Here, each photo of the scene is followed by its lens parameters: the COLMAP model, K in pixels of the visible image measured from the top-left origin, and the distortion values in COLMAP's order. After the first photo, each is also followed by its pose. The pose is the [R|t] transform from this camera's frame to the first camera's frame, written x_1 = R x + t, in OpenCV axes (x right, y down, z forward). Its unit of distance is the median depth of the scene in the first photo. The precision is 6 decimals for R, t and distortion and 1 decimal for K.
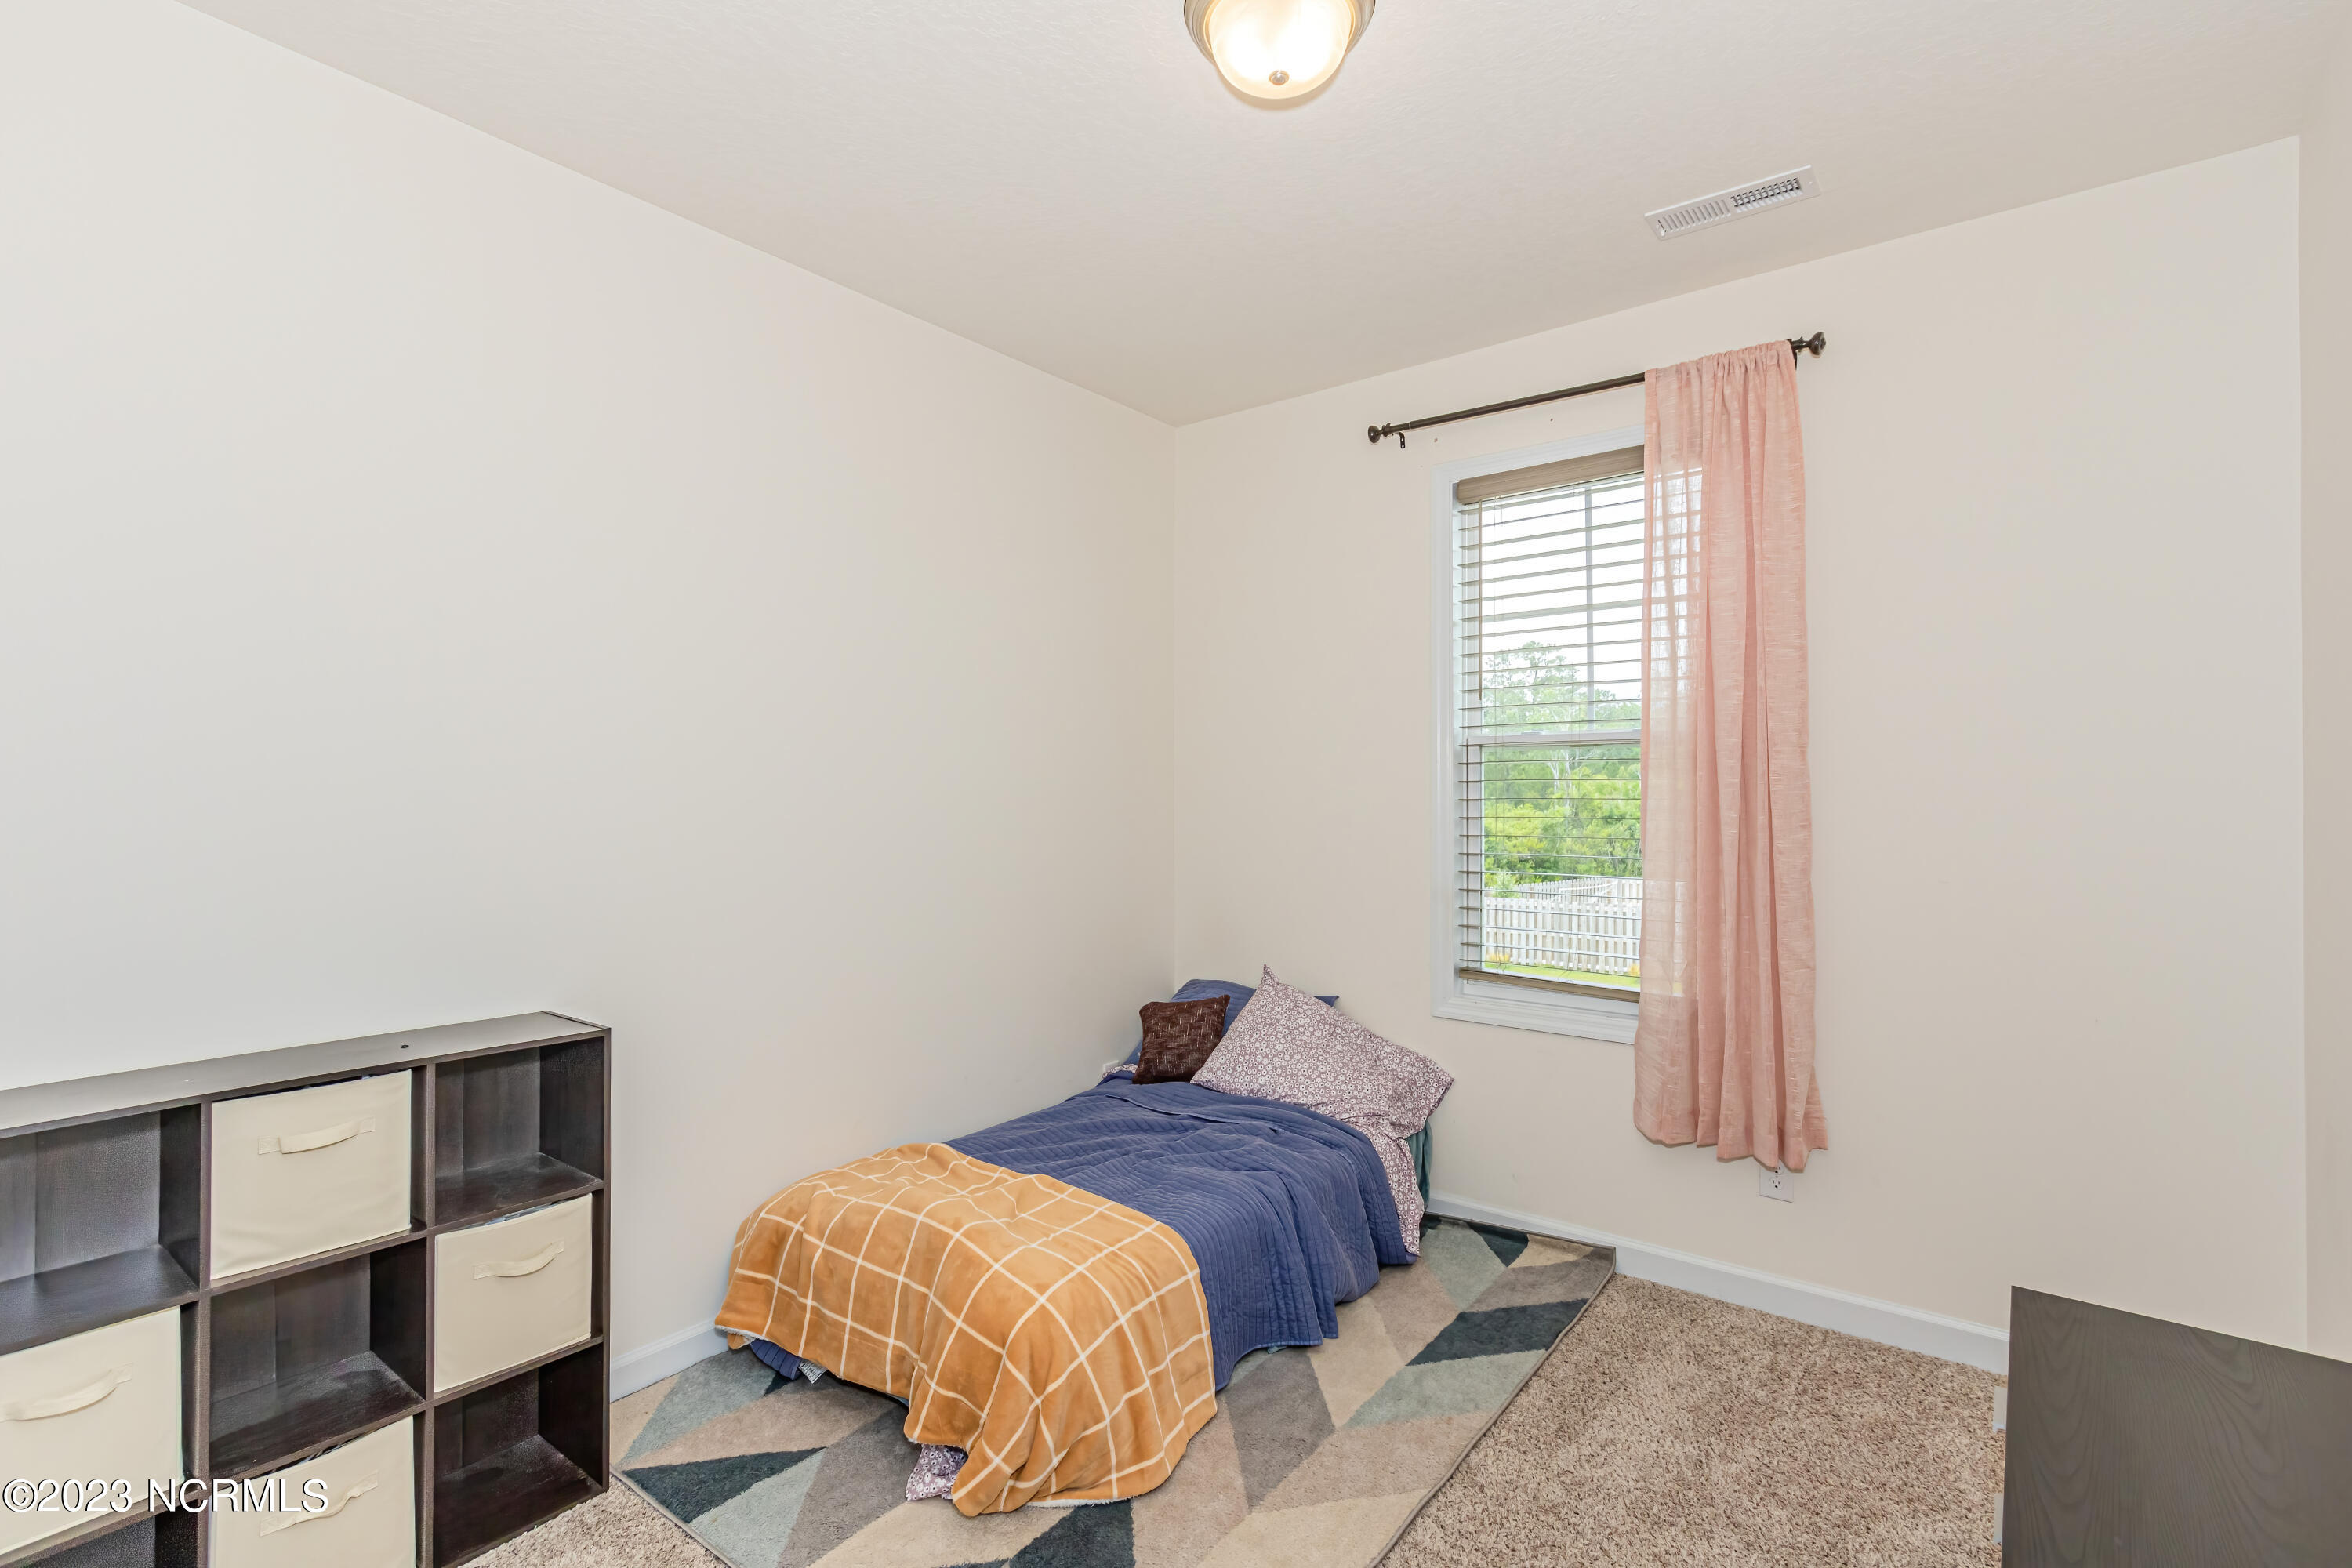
lens RADIAL K [[1080.7, 0, 1176.0], [0, 1080.7, 759.3], [0, 0, 1]] dist [0.003002, -0.001136]
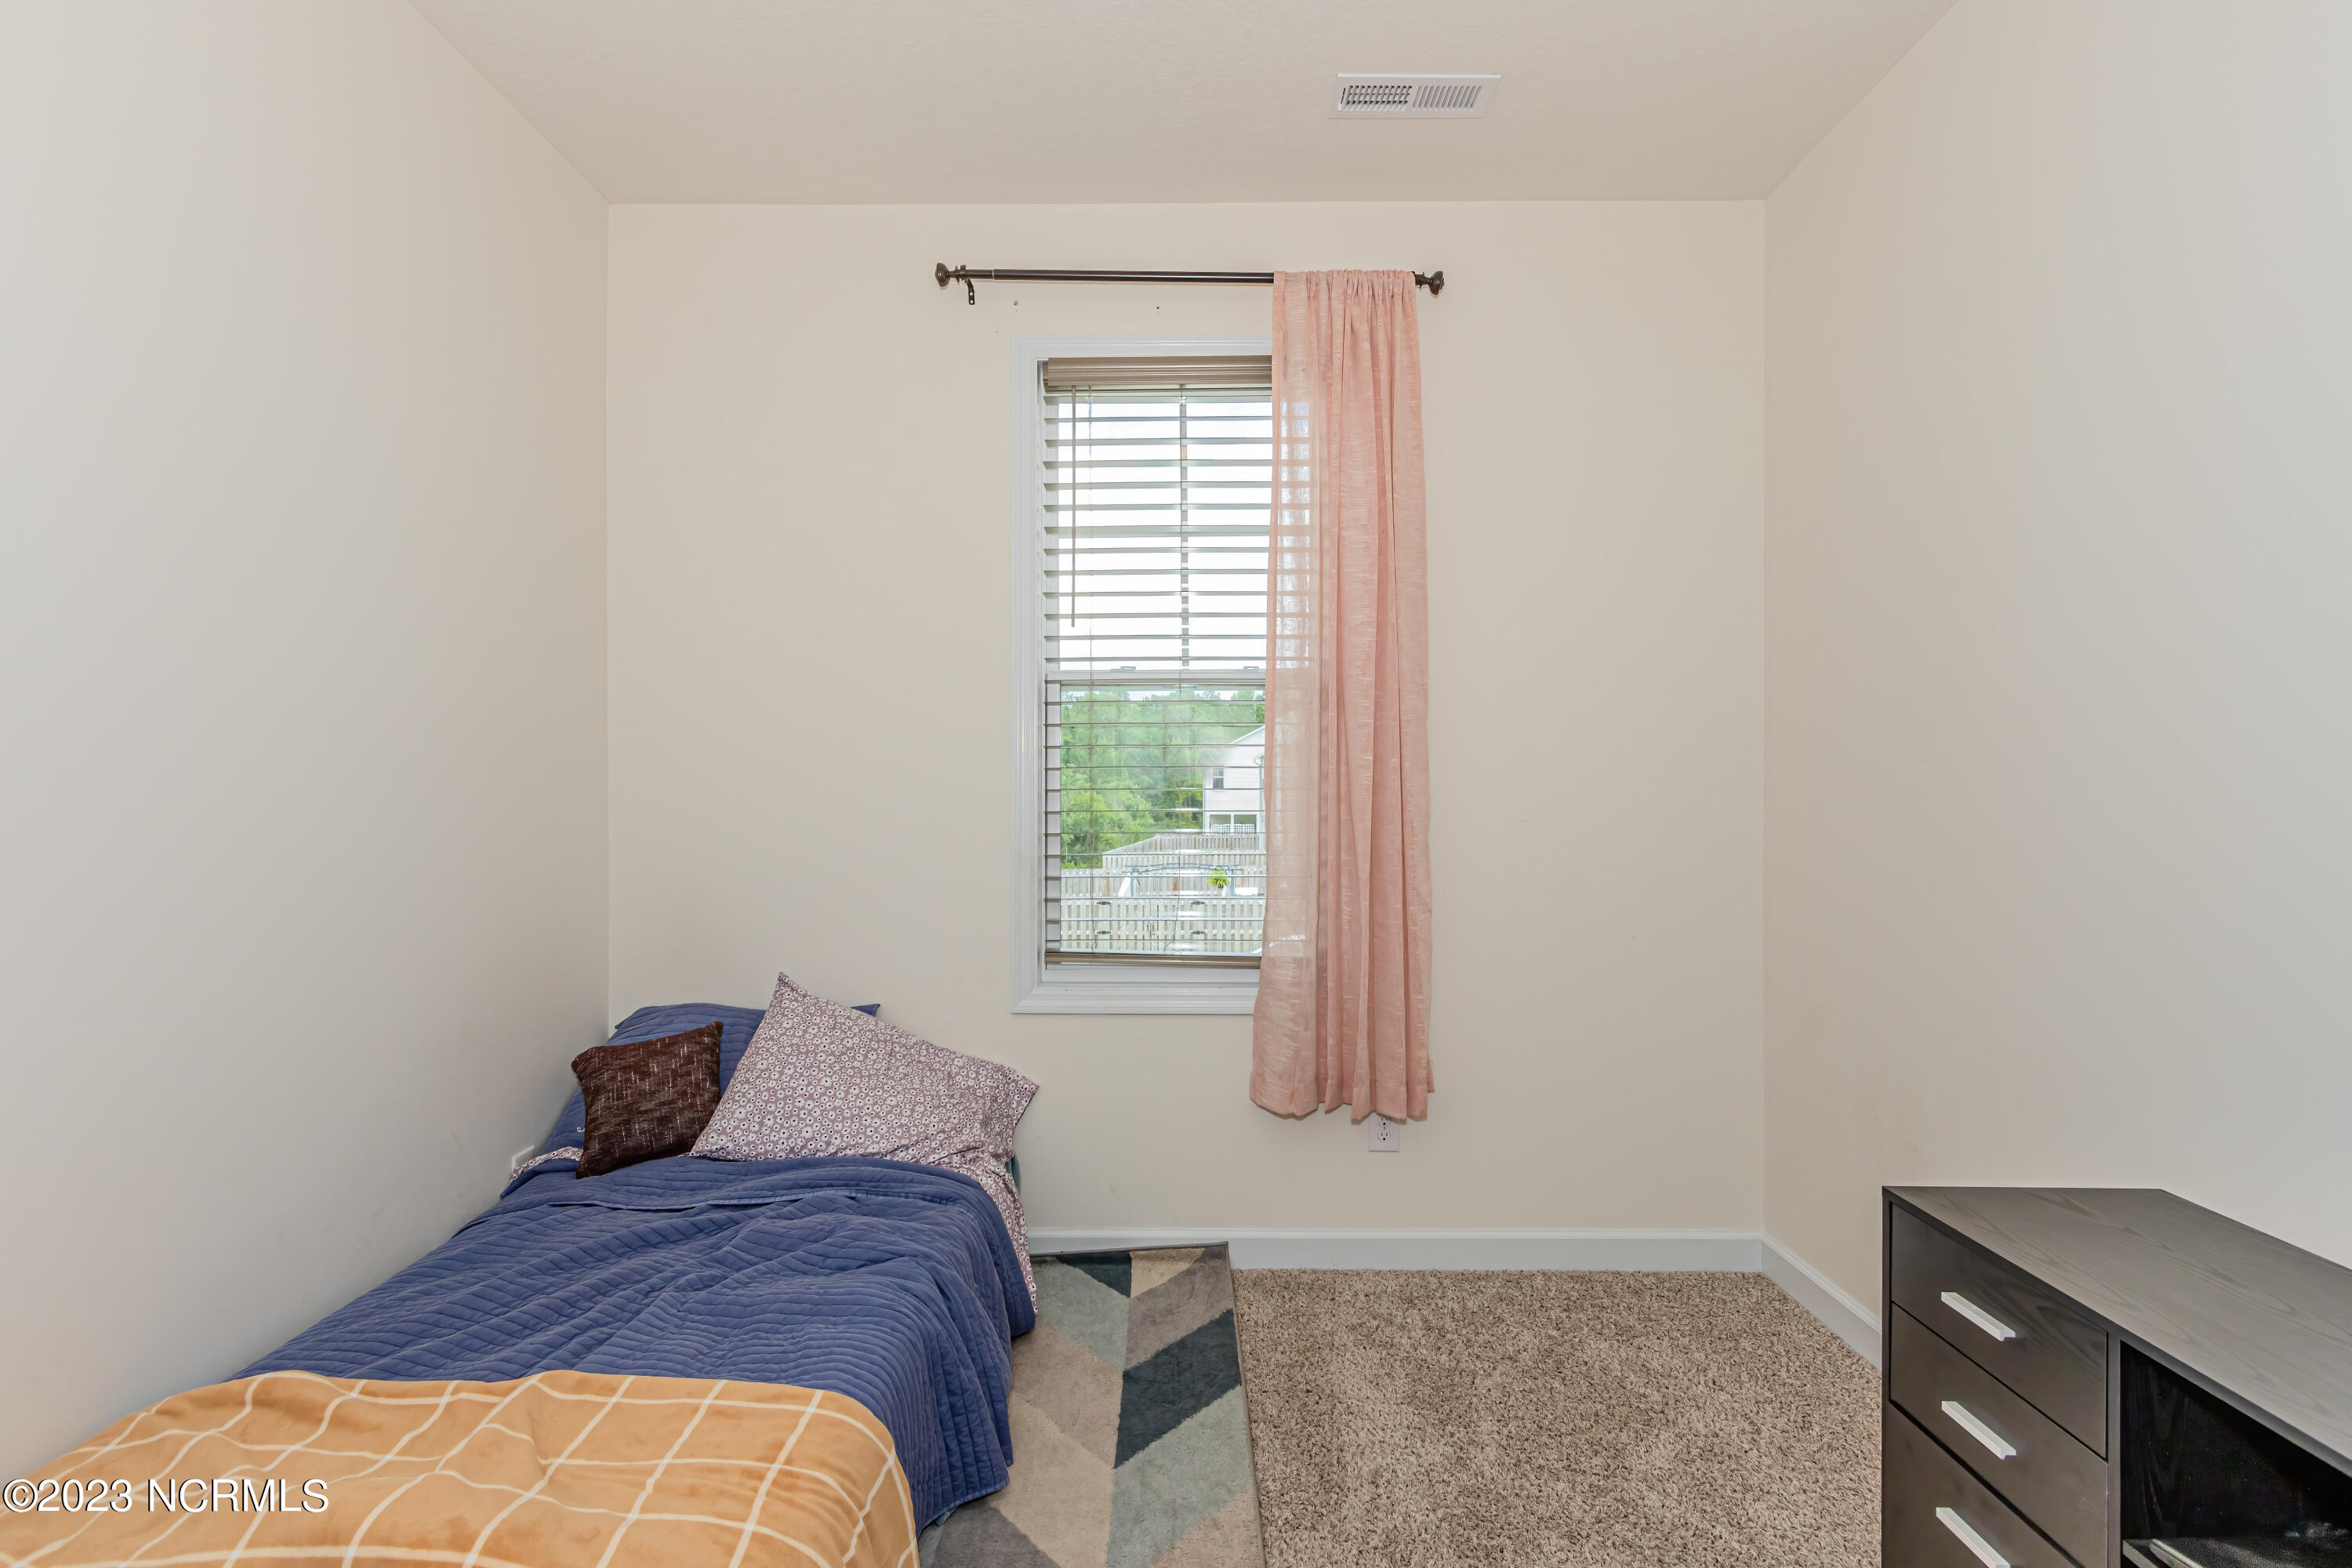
lens RADIAL K [[1104.0, 0, 1180.8], [0, 1104.0, 774.2], [0, 0, 1]] dist [0.003214, -0.000129]
pose [[0.791451, 0.007928, 0.611181, -0.194878], [-0.017258, 0.999807, 0.009379, 0.056510], [-0.610989, -0.017971, 0.791435, 0.313885]]
